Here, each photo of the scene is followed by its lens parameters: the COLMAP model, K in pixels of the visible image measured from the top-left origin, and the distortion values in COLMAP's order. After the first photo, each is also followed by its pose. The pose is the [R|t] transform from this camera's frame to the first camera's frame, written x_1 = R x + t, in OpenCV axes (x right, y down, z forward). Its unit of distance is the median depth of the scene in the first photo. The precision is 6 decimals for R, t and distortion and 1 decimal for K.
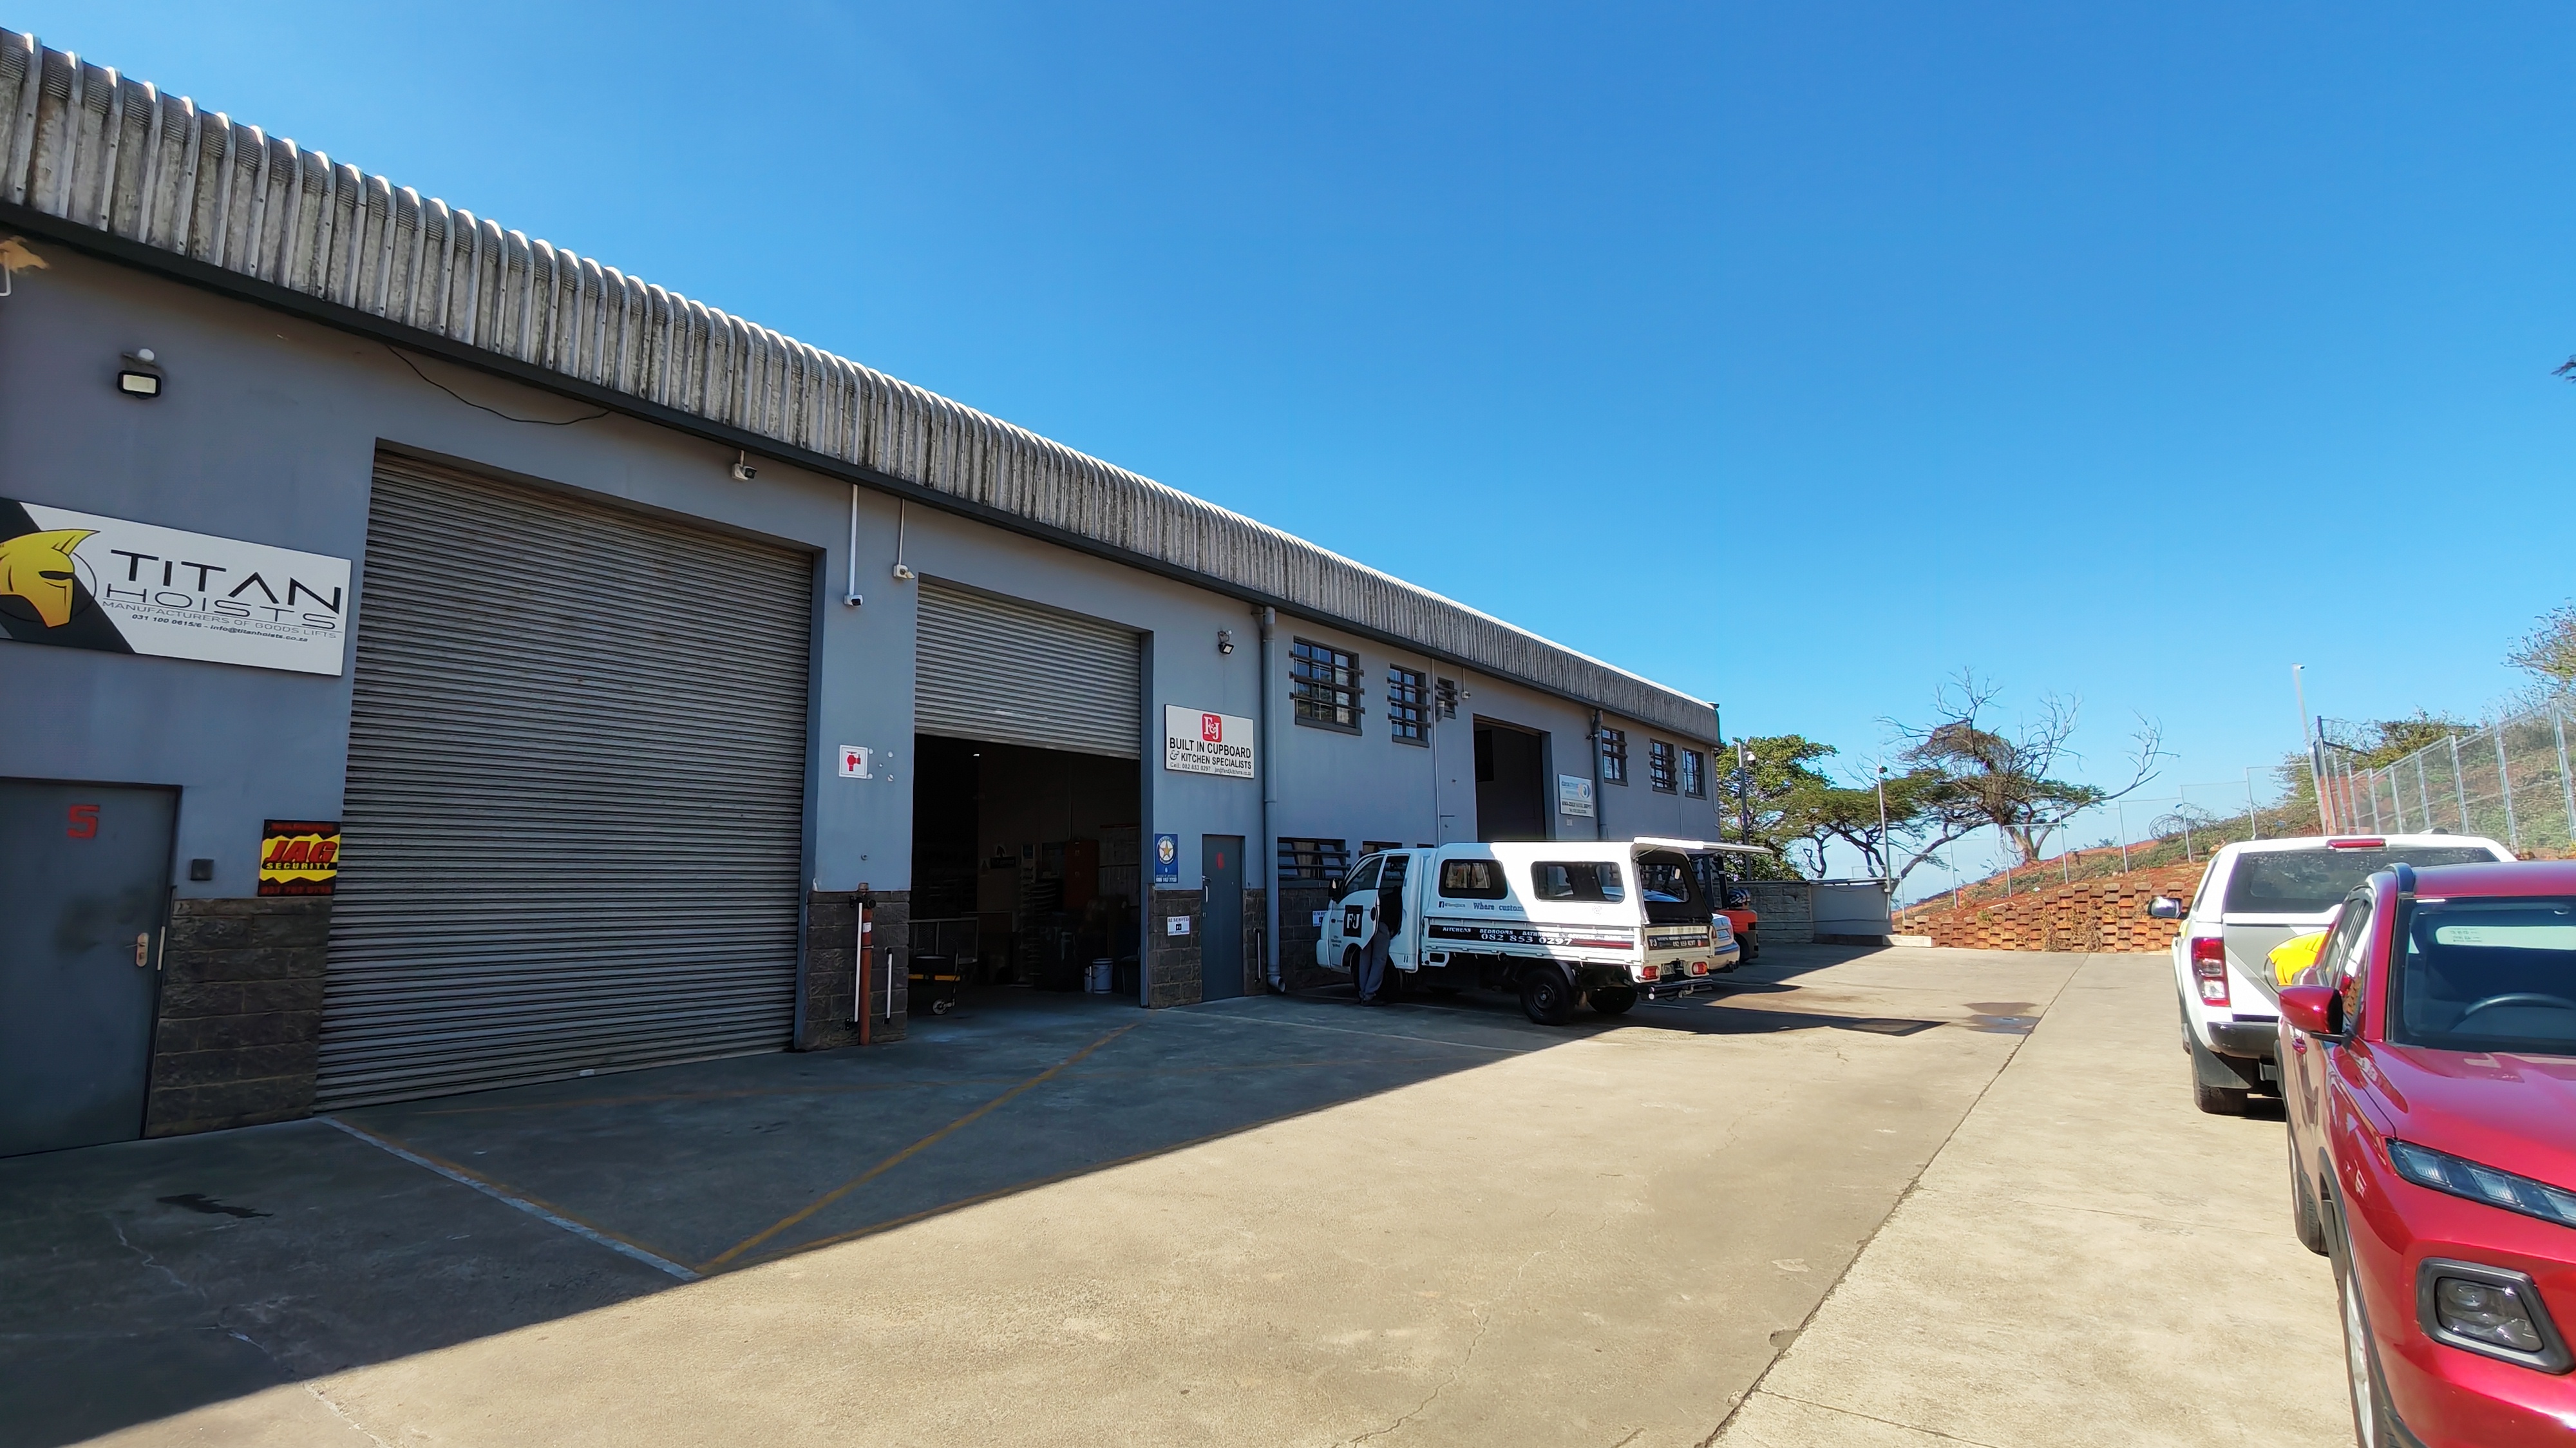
lens RADIAL K [[1176.5, 0, 1289.1], [0, 1176.5, 742.3], [0, 0, 1]] dist [-0.003947, 0.001777]
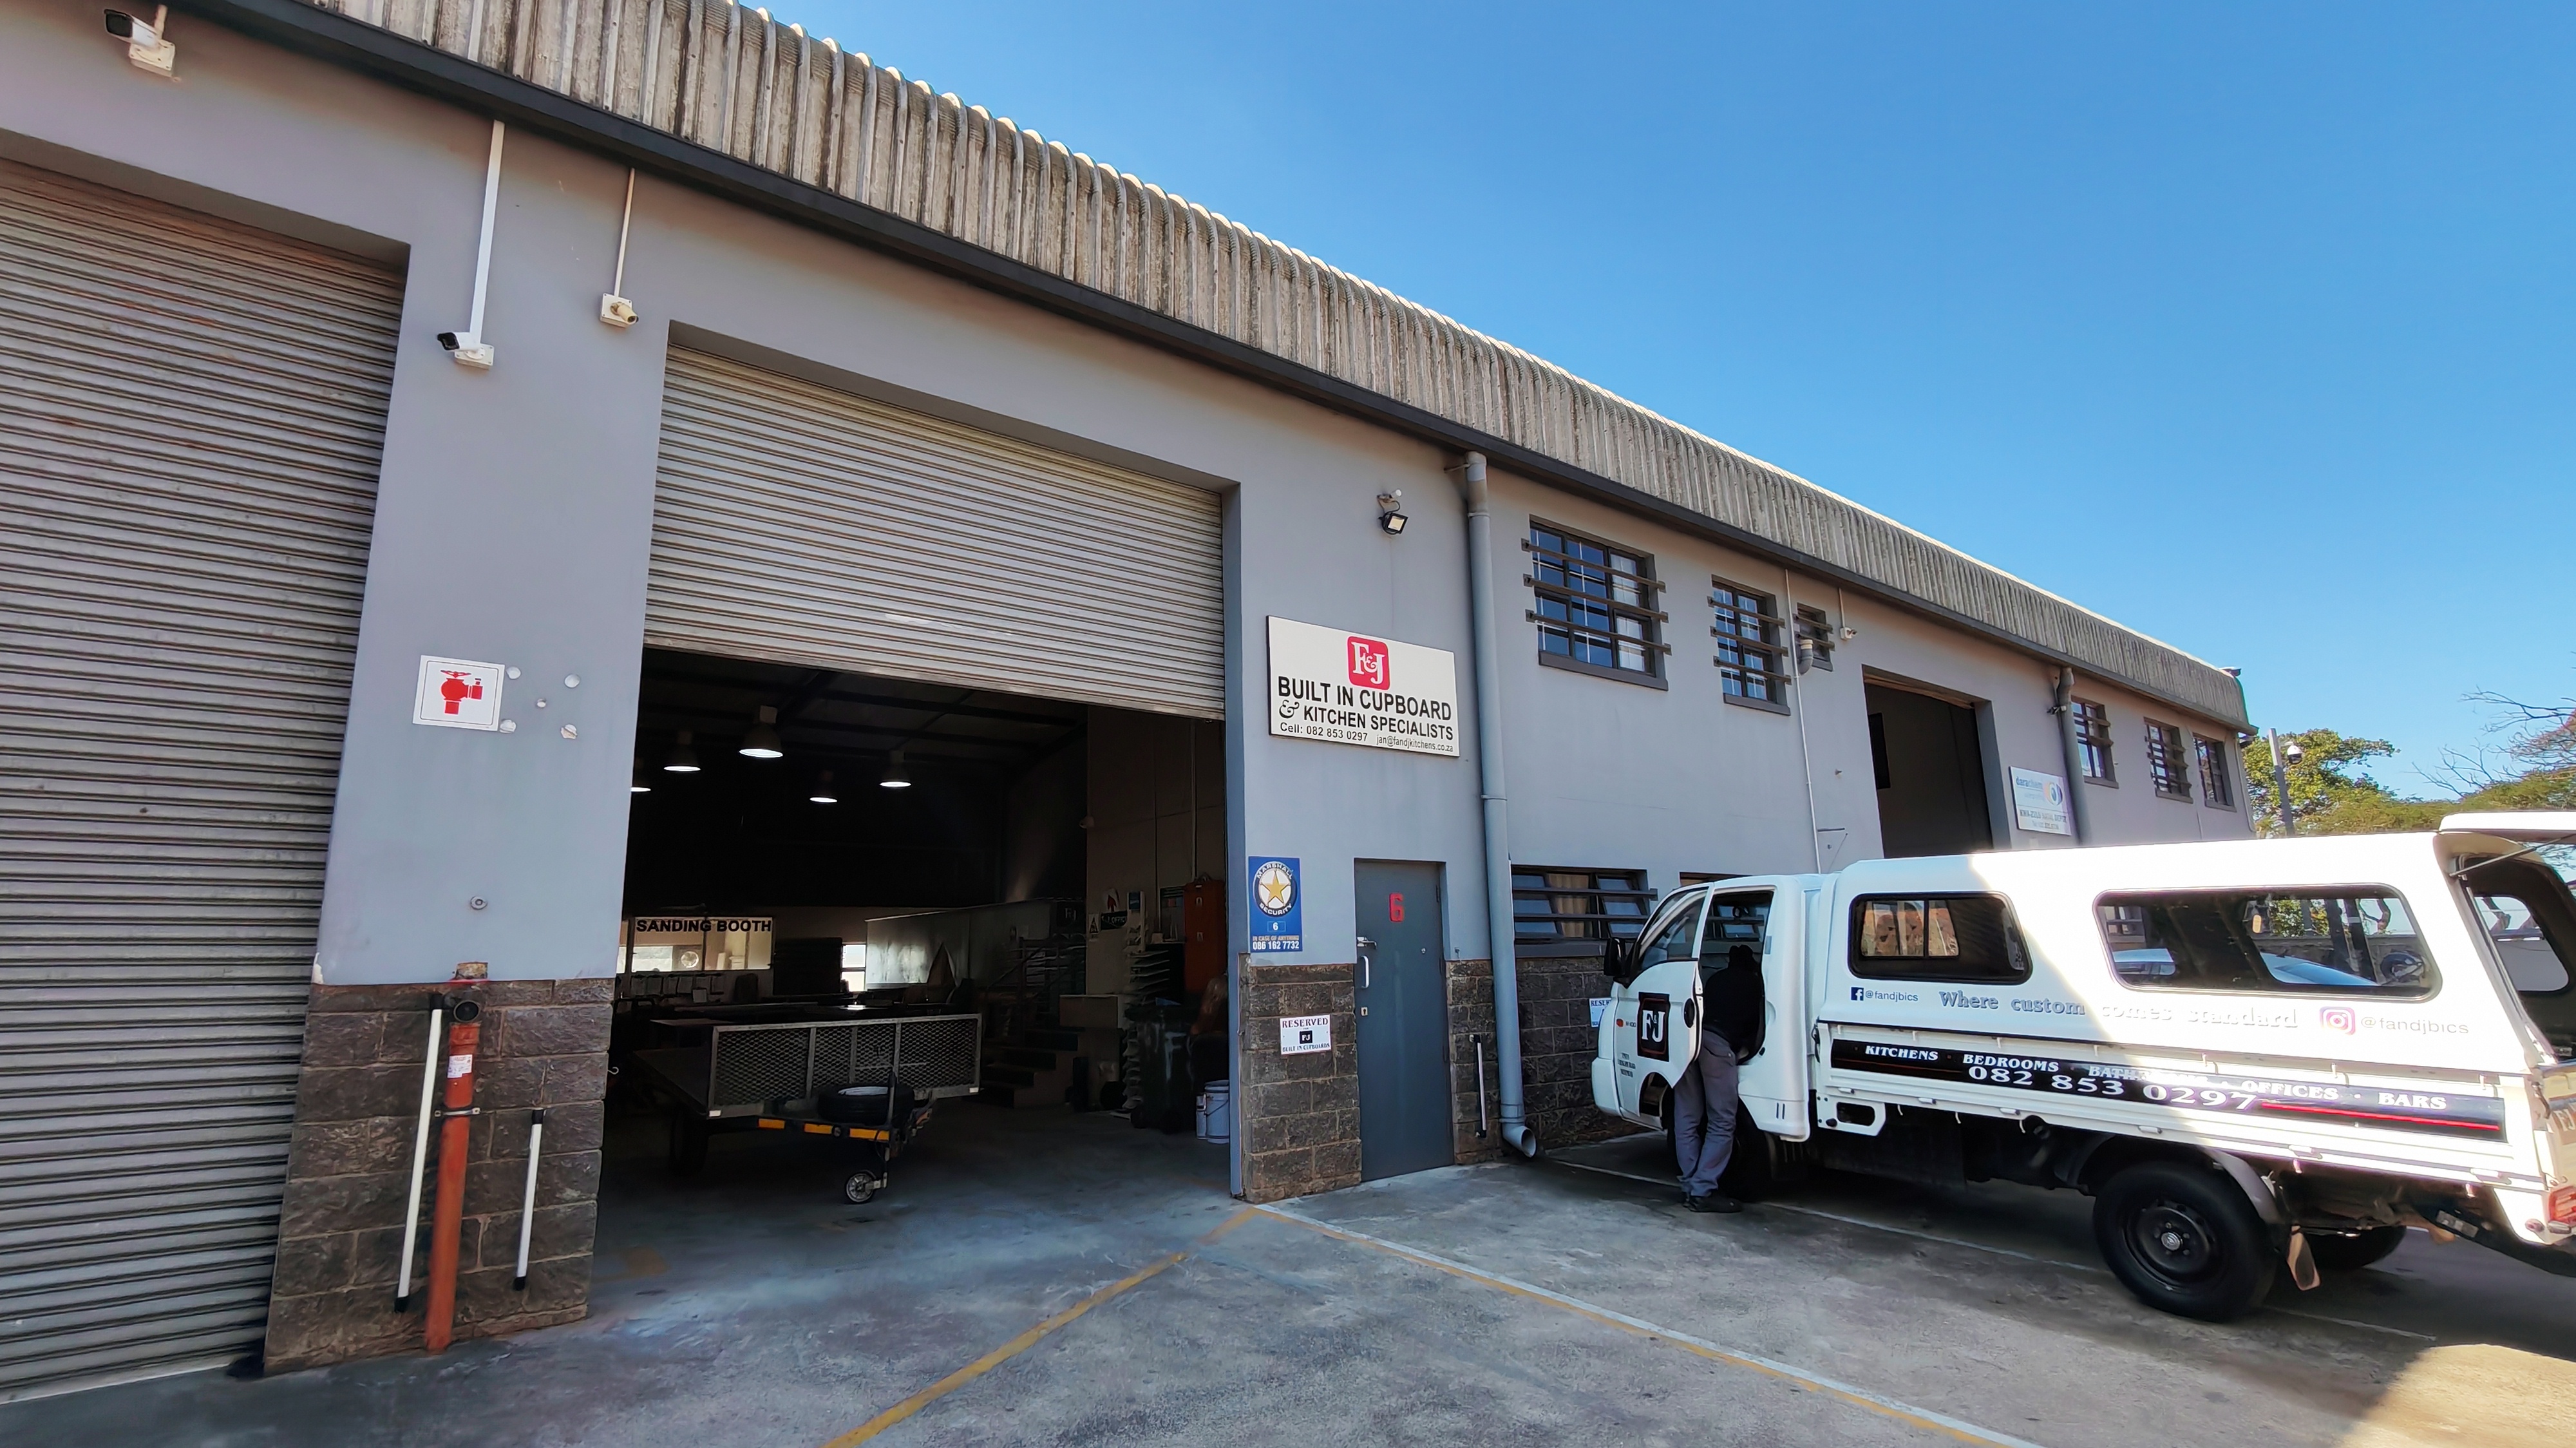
lens RADIAL K [[1176.5, 0, 1288.2], [0, 1176.5, 741.8], [0, 0, 1]] dist [-0.003947, 0.001777]
pose [[0.962462, -0.055315, -0.265722, 0.043780], [0.041635, 0.997514, -0.056847, 0.056799], [0.268206, 0.043650, 0.962372, 0.495954]]
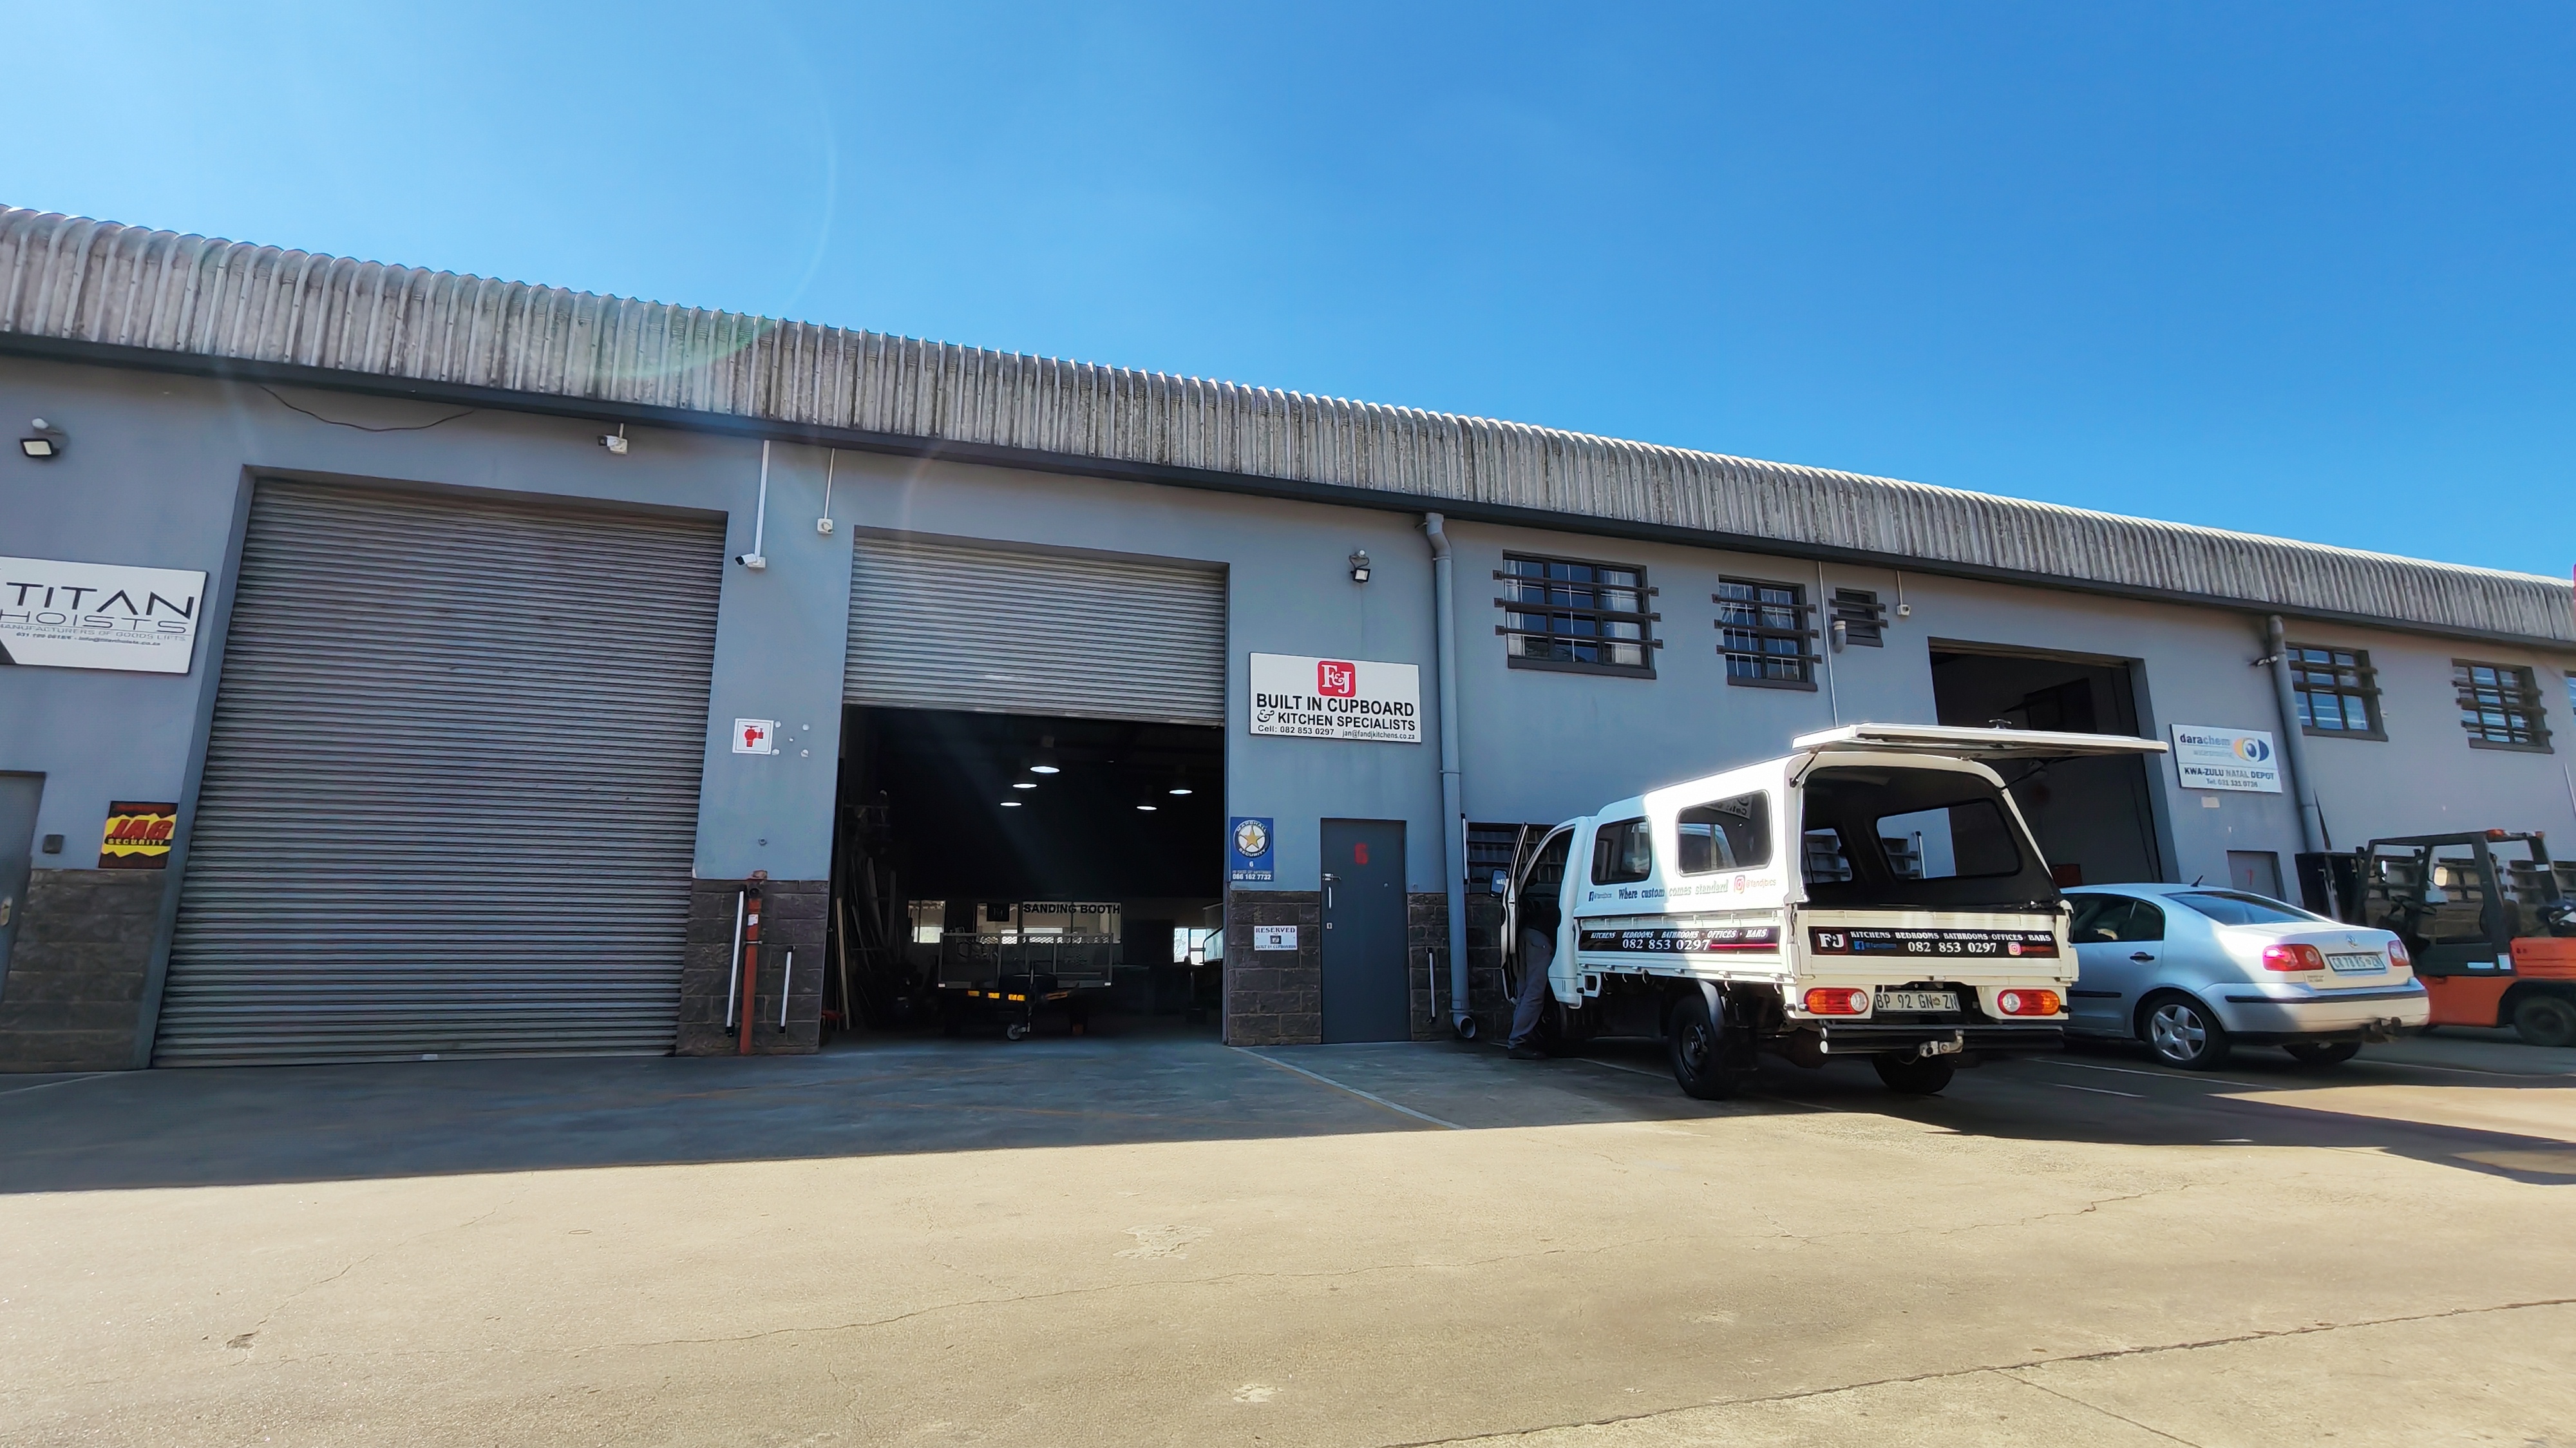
lens RADIAL K [[1176.5, 0, 1291.8], [0, 1176.5, 744.8], [0, 0, 1]] dist [-0.003947, 0.001777]
pose [[0.801462, -0.108716, -0.588082, 0.373715], [0.070683, 0.993666, -0.087363, 0.099916], [0.593854, 0.028451, 0.804069, 0.397693]]
